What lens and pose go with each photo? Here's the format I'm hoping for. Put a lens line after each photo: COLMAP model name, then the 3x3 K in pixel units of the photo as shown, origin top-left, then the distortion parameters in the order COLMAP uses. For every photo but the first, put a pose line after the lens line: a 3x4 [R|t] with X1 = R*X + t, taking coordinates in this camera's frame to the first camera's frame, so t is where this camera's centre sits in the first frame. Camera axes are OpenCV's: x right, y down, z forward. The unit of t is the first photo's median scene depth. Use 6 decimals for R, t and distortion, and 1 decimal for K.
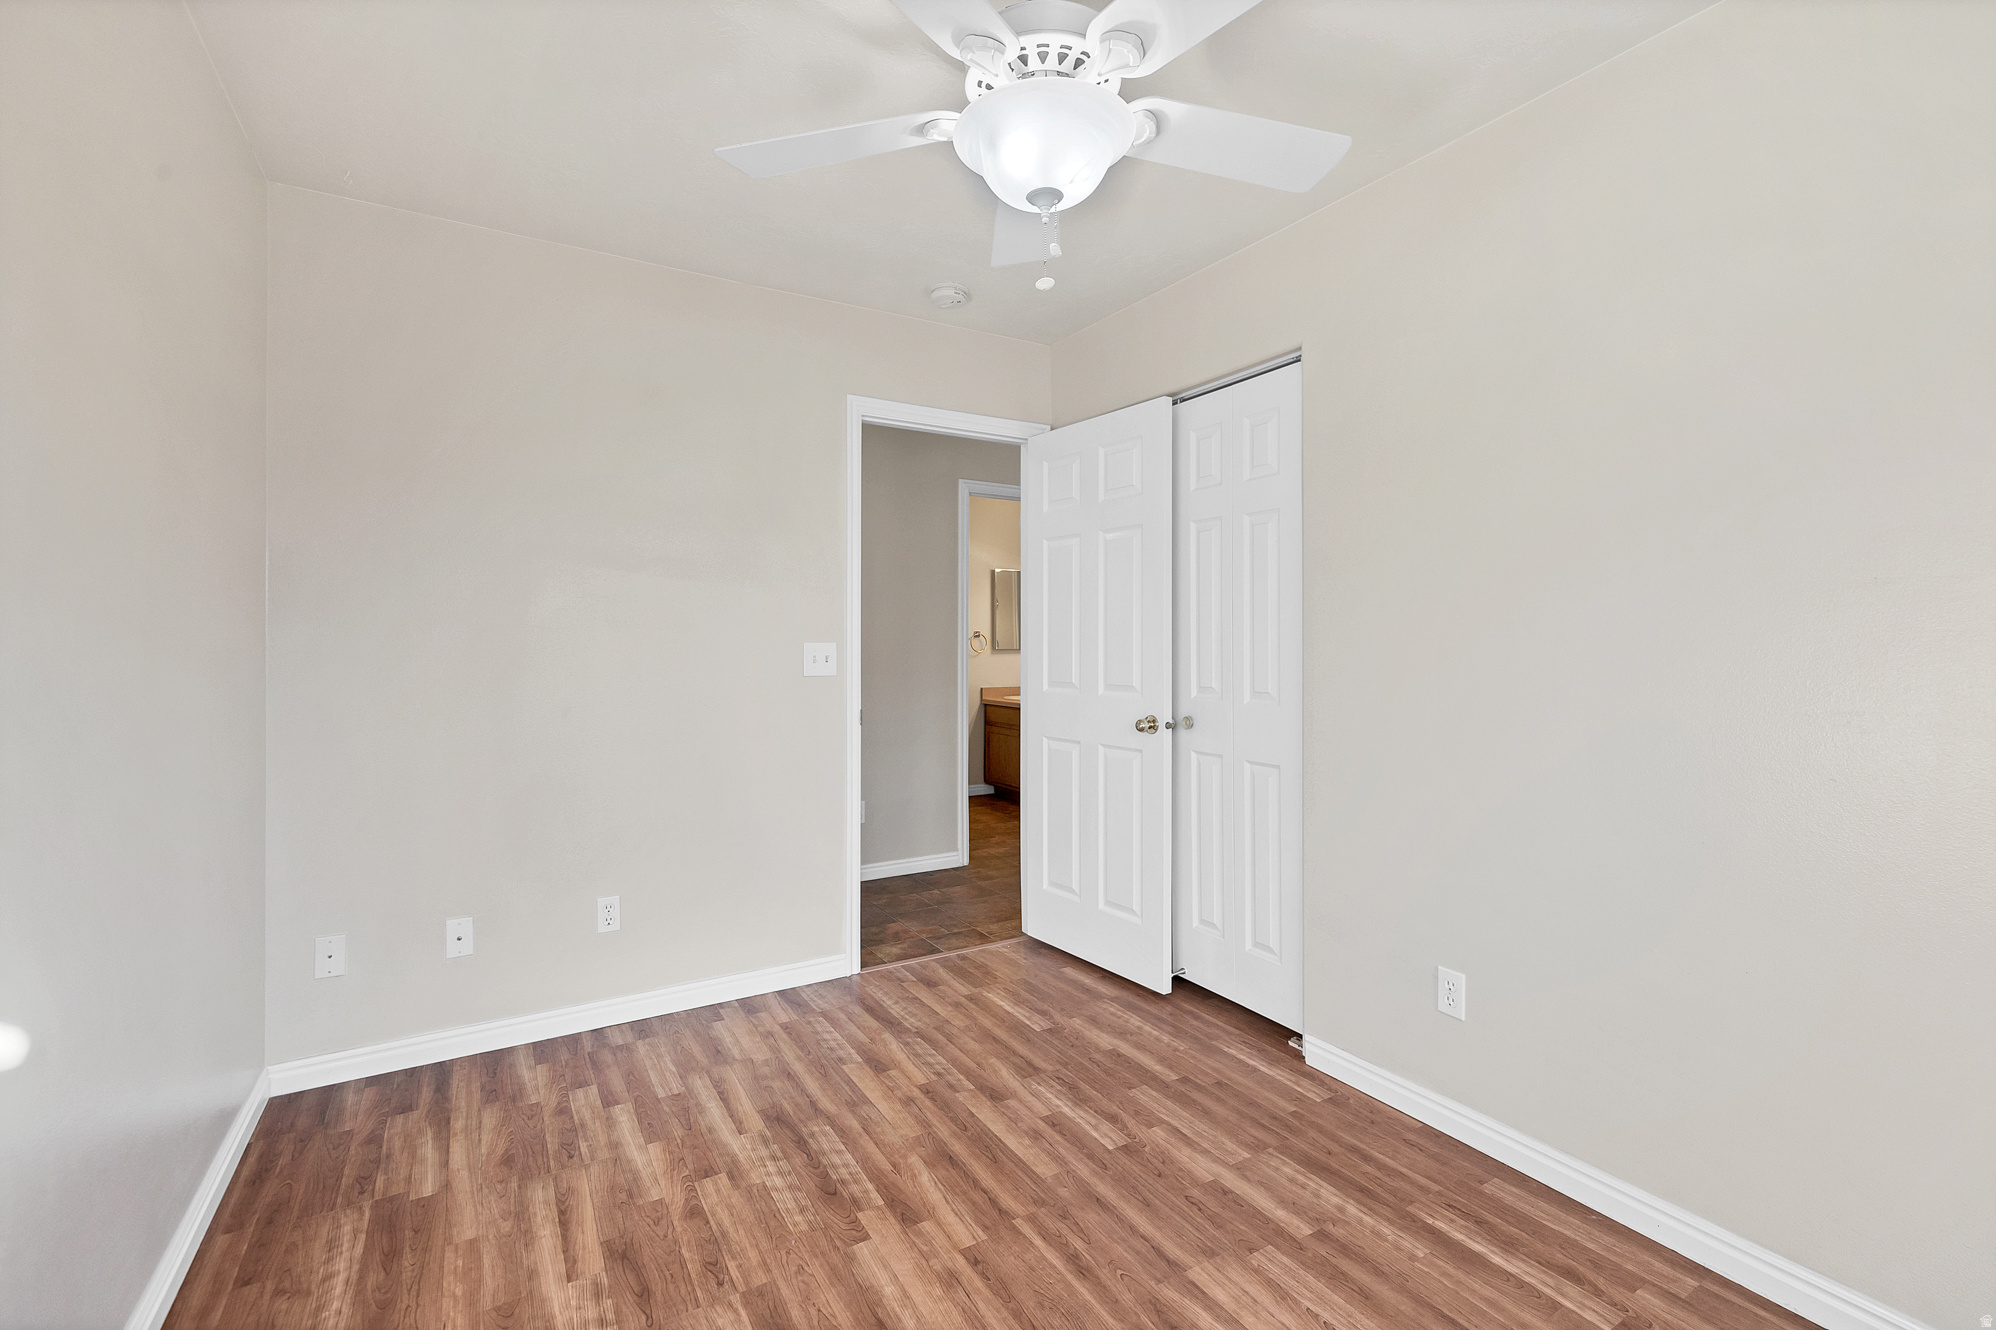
lens RADIAL K [[867.8, 0, 997.0], [0, 867.8, 654.8], [0, 0, 1]] dist [0.004381, -0.001066]
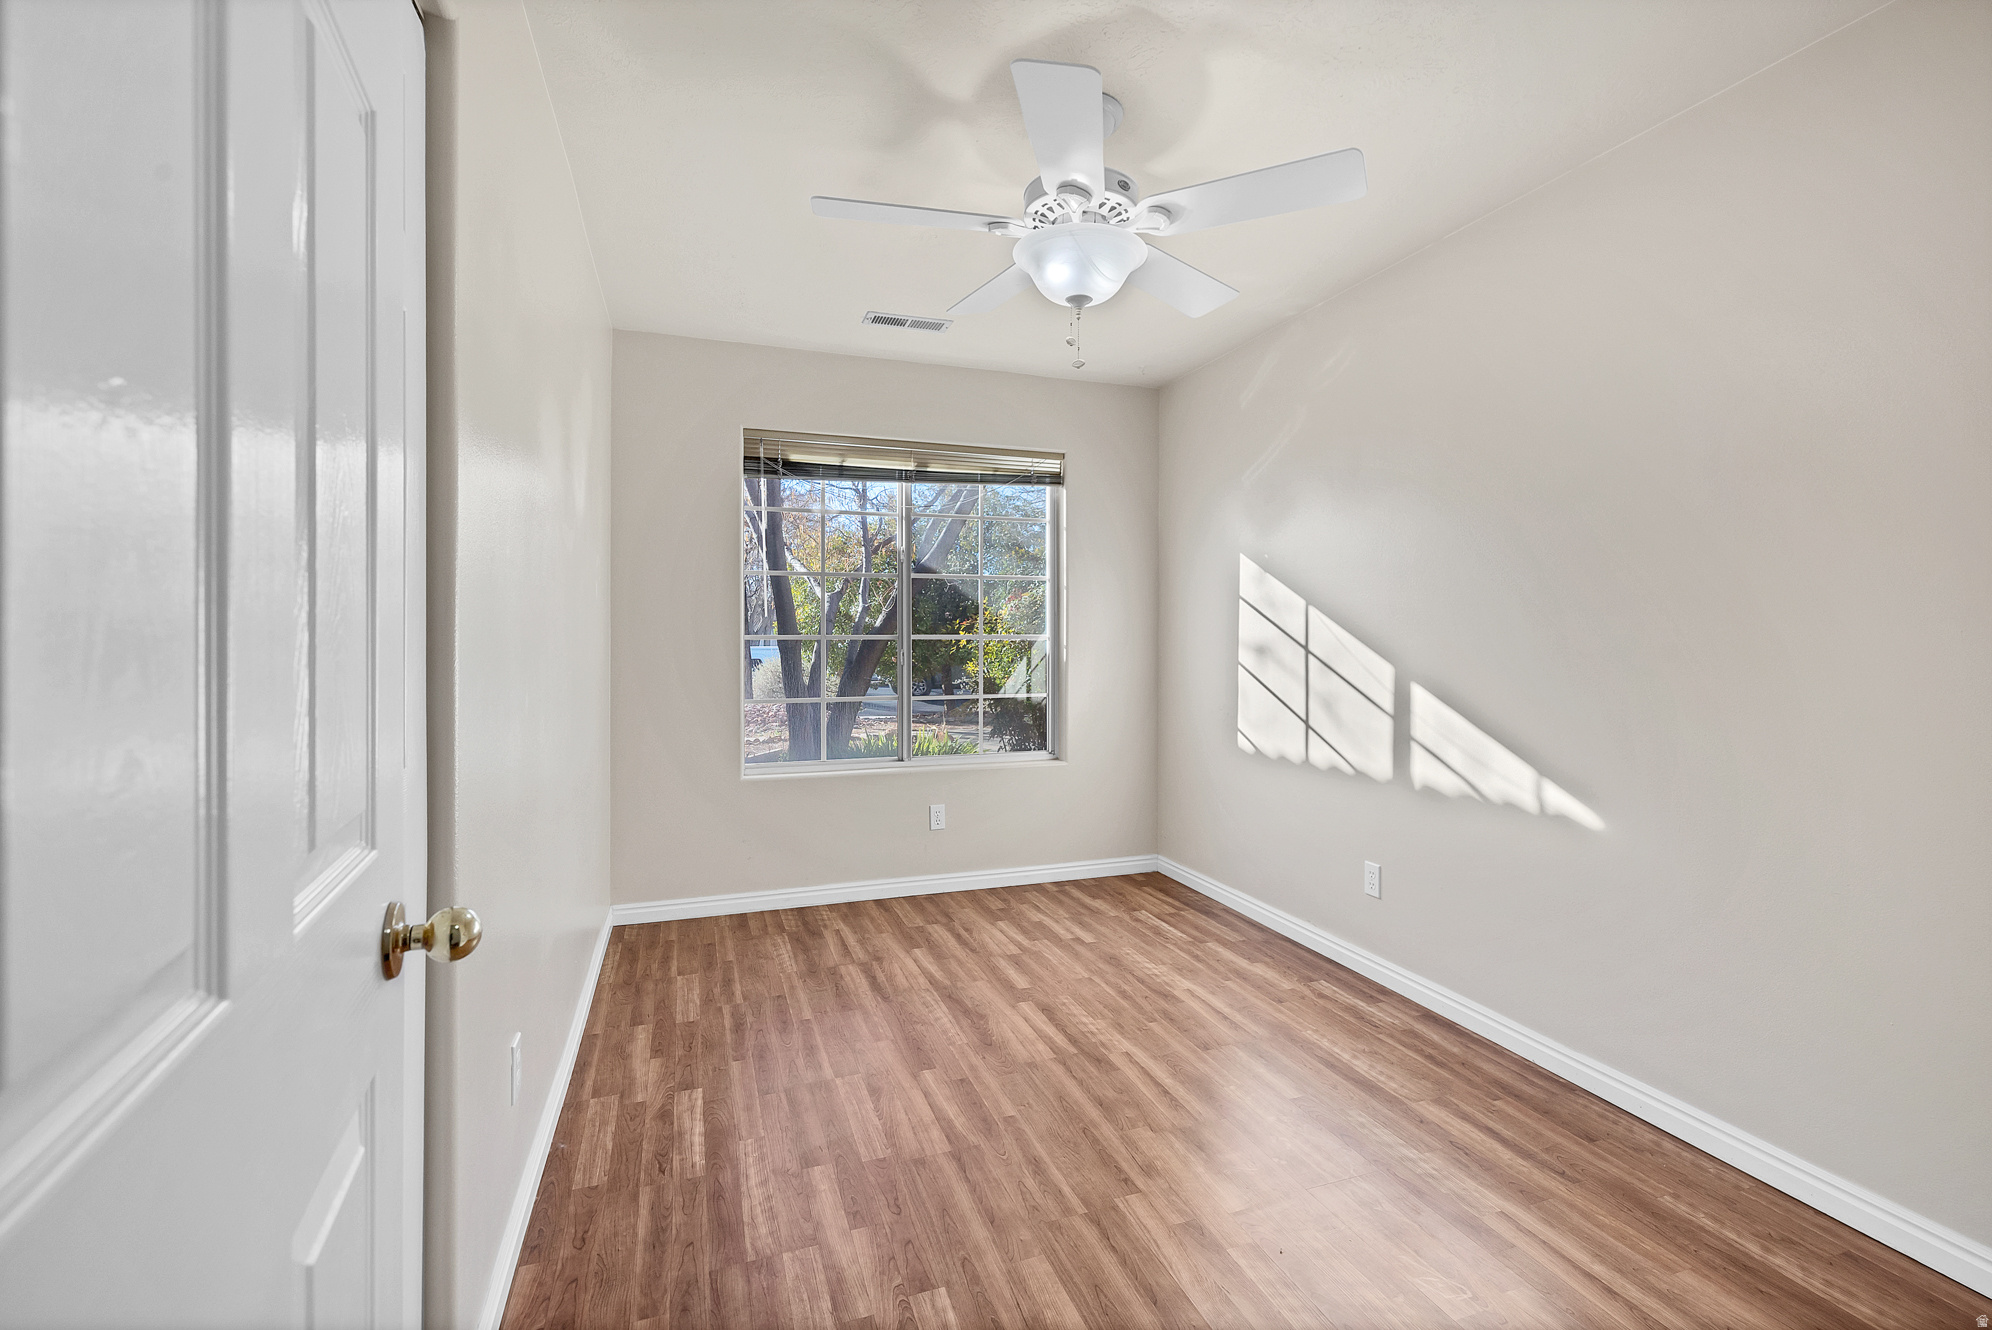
lens RADIAL K [[866.0, 0, 996.5], [0, 866.0, 648.8], [0, 0, 1]] dist [0.004381, -0.001066]
pose [[-0.980761, -0.003957, 0.195172, -0.072054], [0.001320, 0.999637, 0.026903, -0.017025], [-0.195207, 0.026643, -0.980400, 2.000242]]
